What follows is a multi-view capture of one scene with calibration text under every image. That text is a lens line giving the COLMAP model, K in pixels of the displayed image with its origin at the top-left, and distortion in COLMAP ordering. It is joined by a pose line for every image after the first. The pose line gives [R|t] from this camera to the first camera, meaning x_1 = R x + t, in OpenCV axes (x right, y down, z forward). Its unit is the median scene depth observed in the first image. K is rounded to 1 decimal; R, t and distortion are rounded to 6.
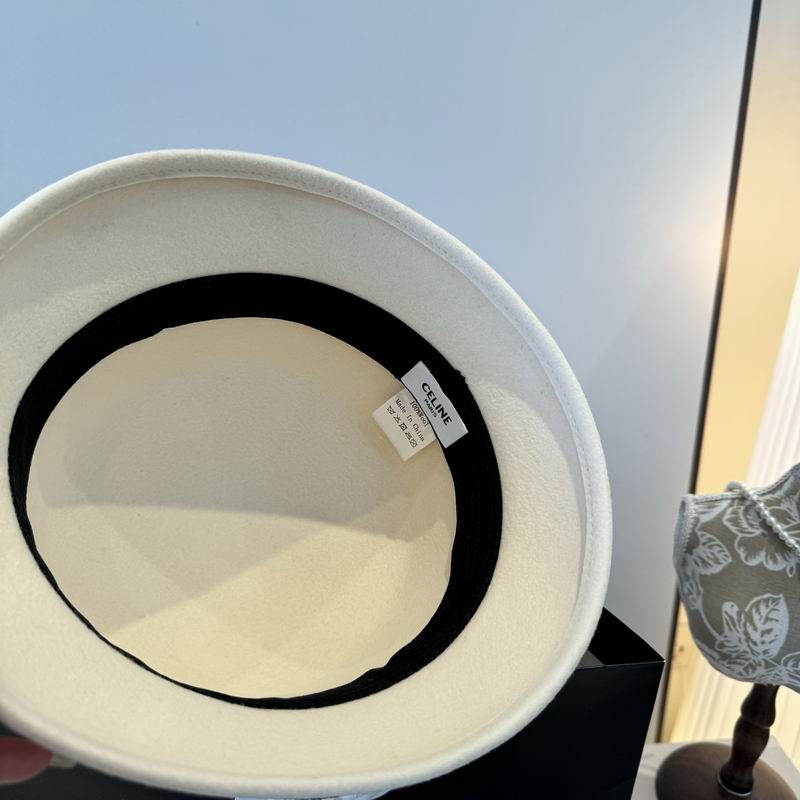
lens RADIAL K [[766.9, 0, 413.8], [0, 766.9, 388.4], [0, 0, 1]] dist [-0.022348, 0.000000]
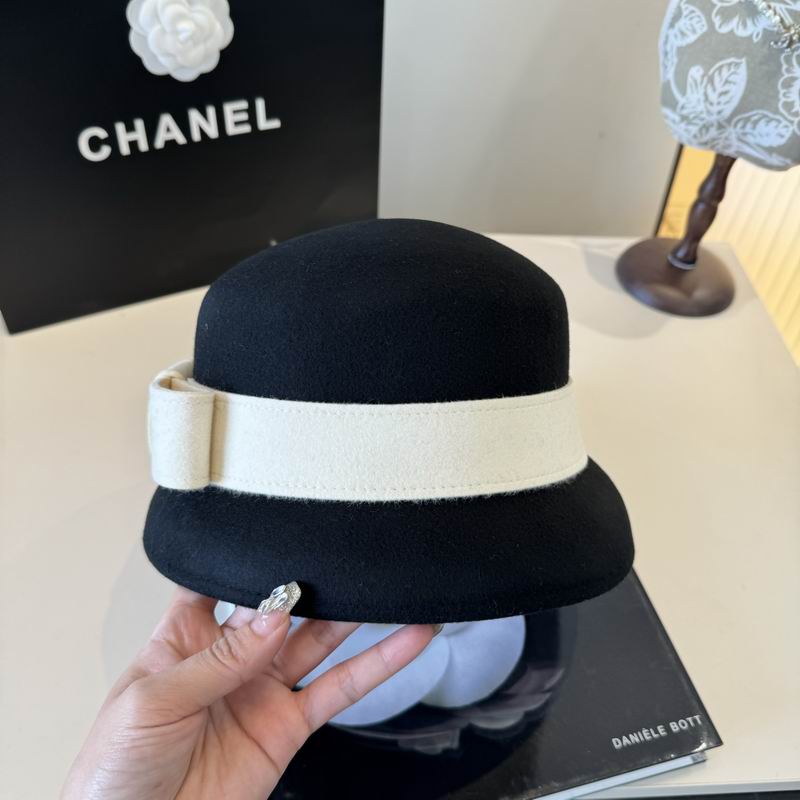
lens RADIAL K [[766.9, 0, 408.7], [0, 766.9, 387.2], [0, 0, 1]] dist [-0.022348, 0.000000]
pose [[0.995988, 0.073672, -0.050791, 0.084824], [-0.046575, 0.911459, 0.408745, 0.274848], [0.076407, -0.404740, 0.911234, -0.245385]]
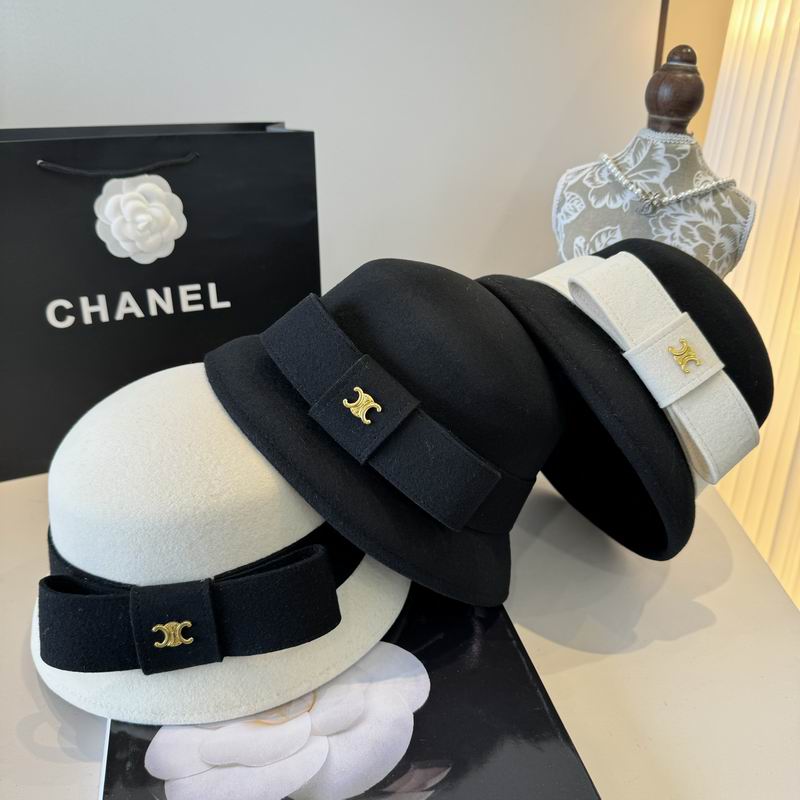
lens RADIAL K [[743.2, 0, 411.2], [0, 743.2, 407.4], [0, 0, 1]] dist [0.016267, 0.000000]
pose [[0.993619, 0.019811, -0.111034, 0.277539], [-0.010298, 0.996276, 0.085602, 0.470237], [0.112317, -0.083913, 0.990123, -0.318121]]
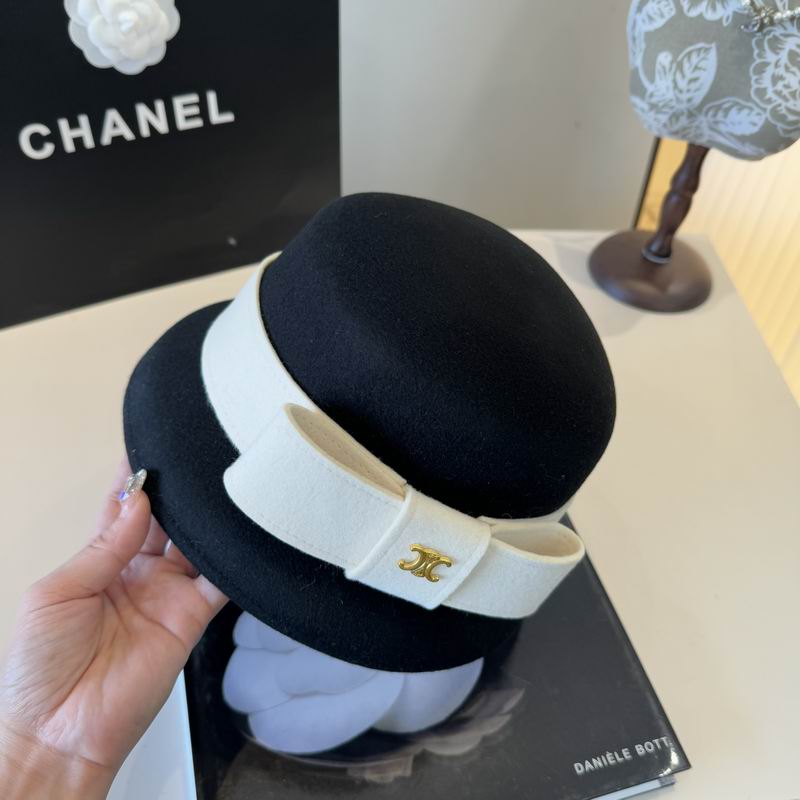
lens RADIAL K [[766.9, 0, 404.4], [0, 766.9, 384.5], [0, 0, 1]] dist [-0.022348, 0.000000]
pose [[0.996988, 0.061495, -0.047264, 0.128900], [-0.036384, 0.909000, 0.415205, 0.276091], [0.068497, -0.412234, 0.908499, -0.193982]]
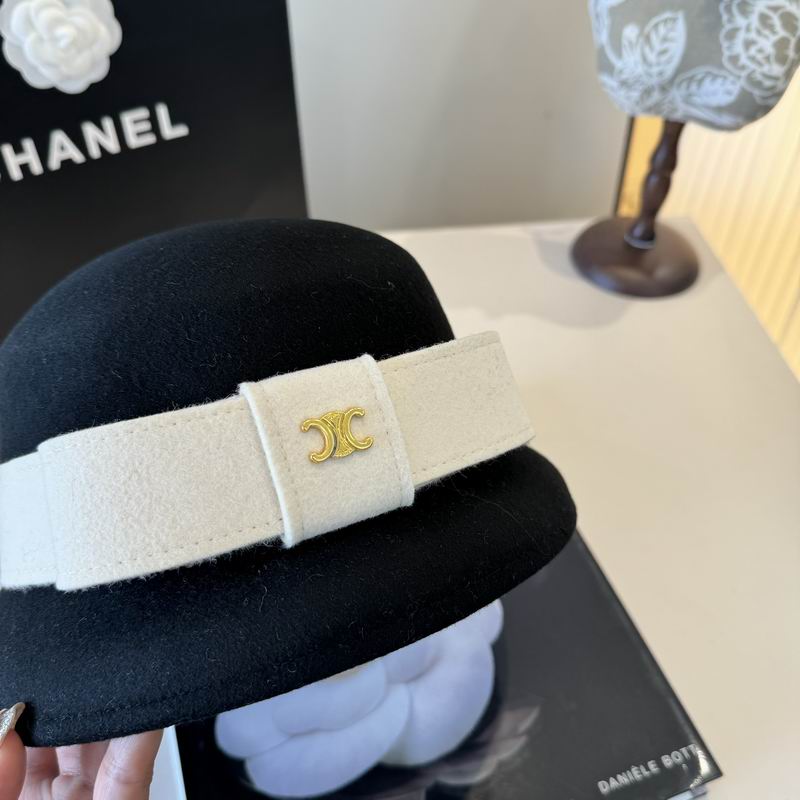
lens RADIAL K [[766.9, 0, 407.8], [0, 766.9, 393.2], [0, 0, 1]] dist [-0.022348, 0.000000]
pose [[0.999045, -0.021868, -0.037837, 0.143020], [0.035460, 0.911683, 0.409361, 0.303598], [0.025544, -0.410311, 0.911588, -0.148739]]
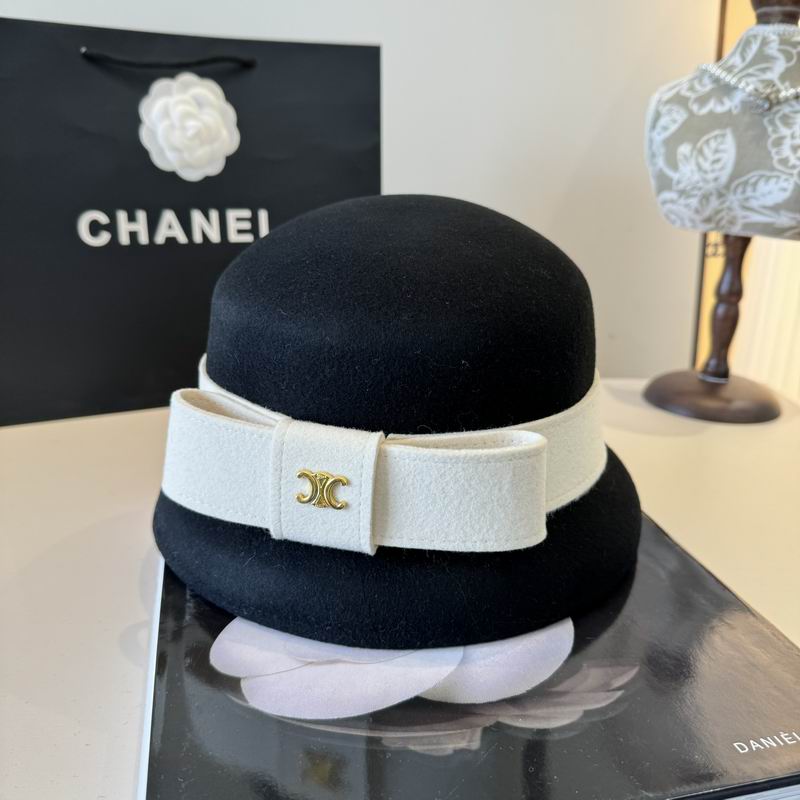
lens RADIAL K [[766.9, 0, 411.1], [0, 766.9, 409.0], [0, 0, 1]] dist [-0.022348, 0.000000]
pose [[0.993275, -0.004651, -0.115684, 0.137385], [-0.001843, 0.998431, -0.055964, 0.751352], [0.115763, 0.055801, 0.991708, -0.169340]]
